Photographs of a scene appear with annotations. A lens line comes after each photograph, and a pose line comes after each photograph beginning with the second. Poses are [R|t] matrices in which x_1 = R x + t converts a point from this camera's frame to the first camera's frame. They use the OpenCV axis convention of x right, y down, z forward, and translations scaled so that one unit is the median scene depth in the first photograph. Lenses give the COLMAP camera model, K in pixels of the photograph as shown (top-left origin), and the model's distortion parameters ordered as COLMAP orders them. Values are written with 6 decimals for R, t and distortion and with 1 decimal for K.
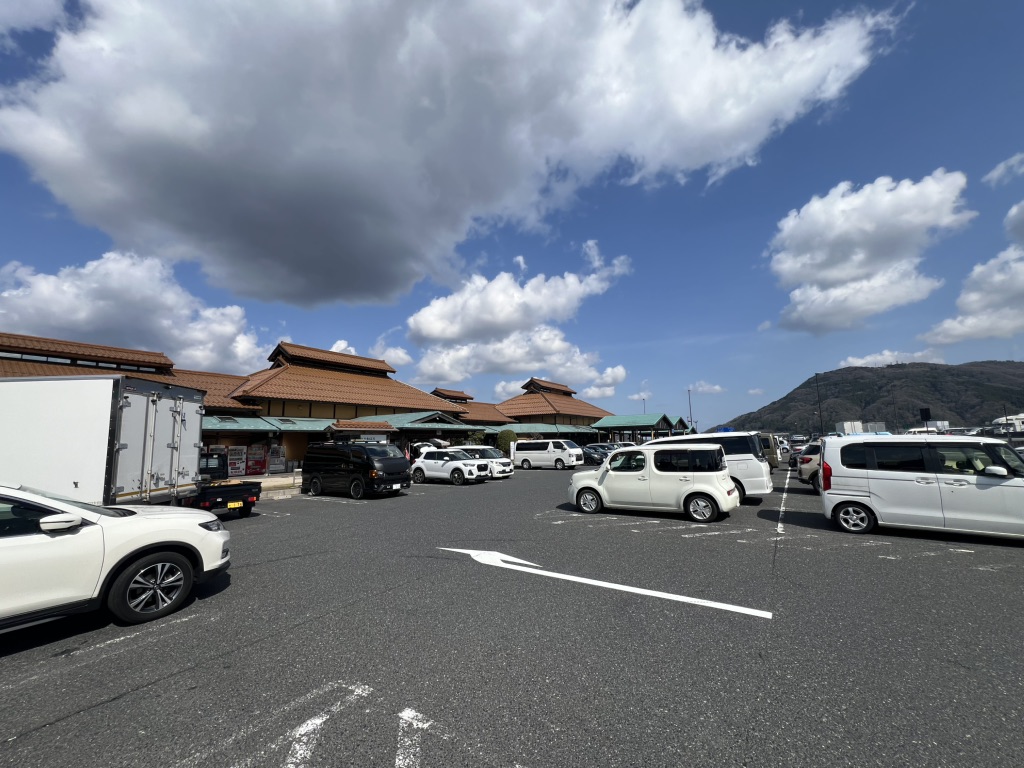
lens RADIAL K [[410.4, 0, 512.0], [0, 410.4, 384.0], [0, 0, 1]] dist [-0.002408, 0.000206]
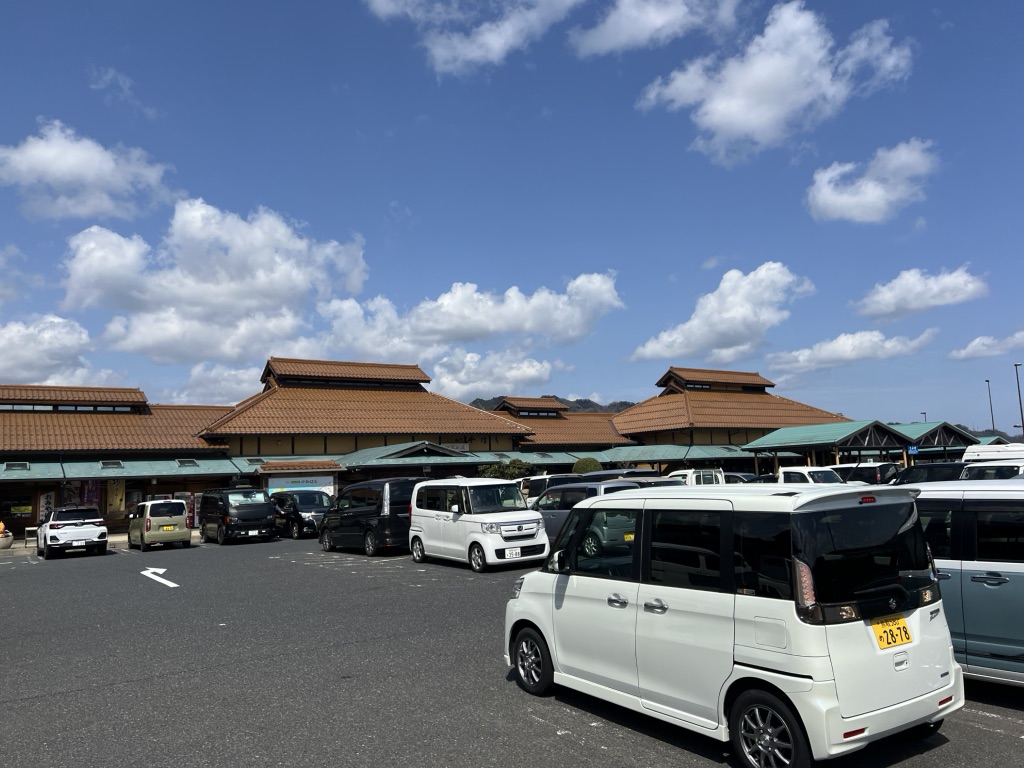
lens RADIAL K [[766.6, 0, 510.7], [0, 766.6, 388.3], [0, 0, 1]] dist [0.049548, -0.054411]
pose [[0.925916, -0.067115, -0.371719, 0.535047], [0.078124, 0.996836, 0.014617, -0.040330], [0.369562, -0.042575, 0.928230, -0.255710]]
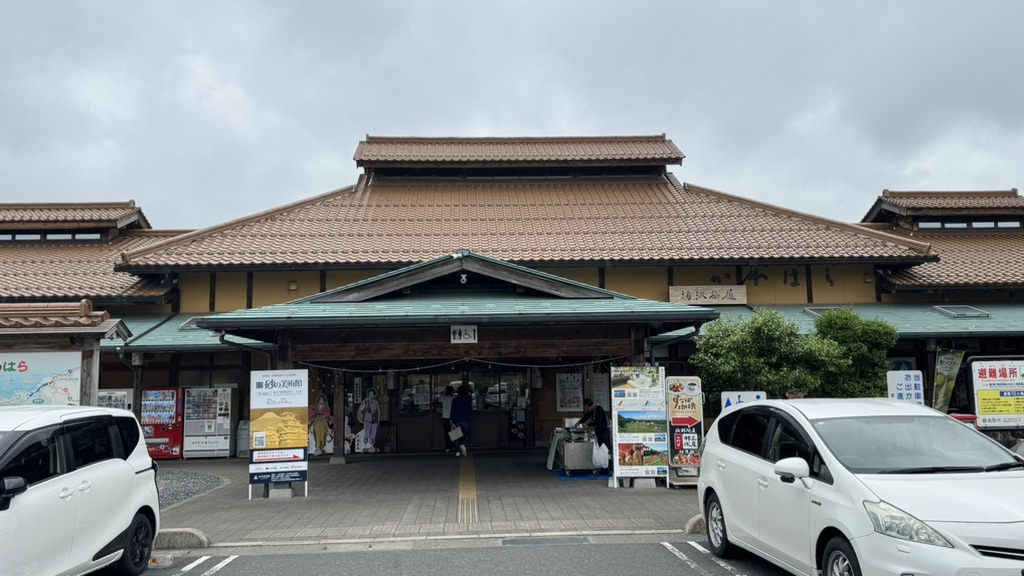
lens RADIAL K [[821.4, 0, 509.4], [0, 821.4, 289.1], [0, 0, 1]] dist [0.143942, -0.239422]
pose [[0.600898, -0.076765, -0.795631, 0.254134], [0.118143, 0.992975, -0.006578, 0.101825], [0.790546, -0.090045, 0.605746, 0.780823]]
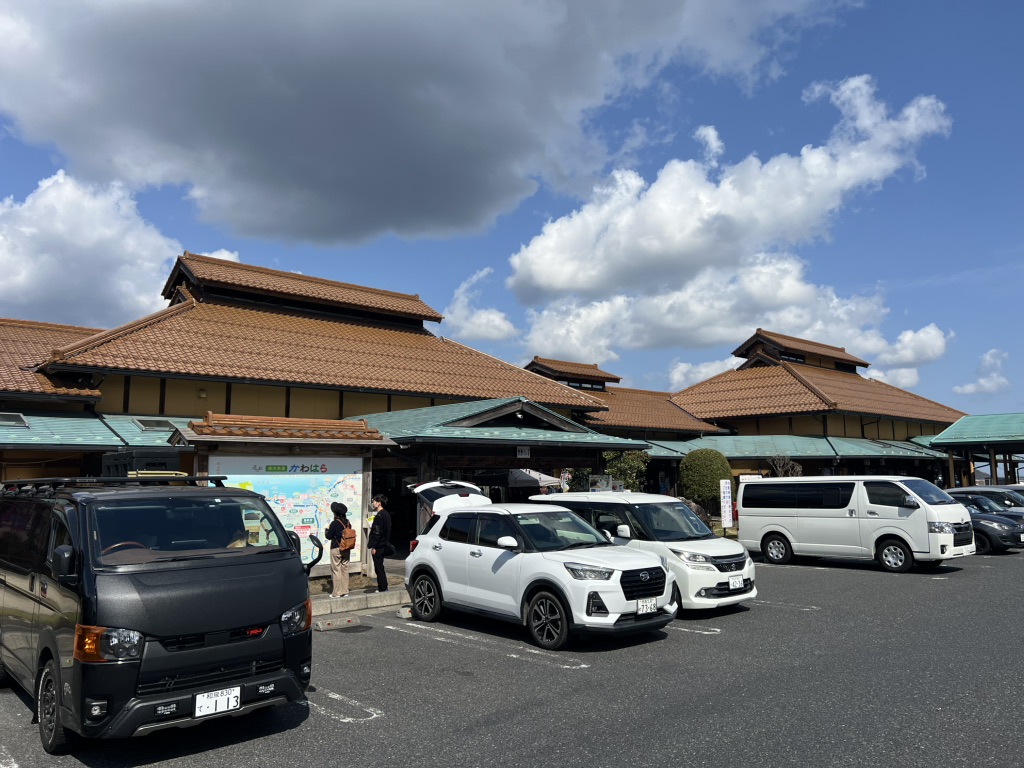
lens RADIAL K [[766.6, 0, 510.7], [0, 766.6, 388.3], [0, 0, 1]] dist [0.049548, -0.054411]
pose [[0.970739, -0.019103, -0.239377, -0.023960], [0.025222, 0.999428, 0.022521, 0.047656], [0.238810, -0.027900, 0.970666, 0.353699]]
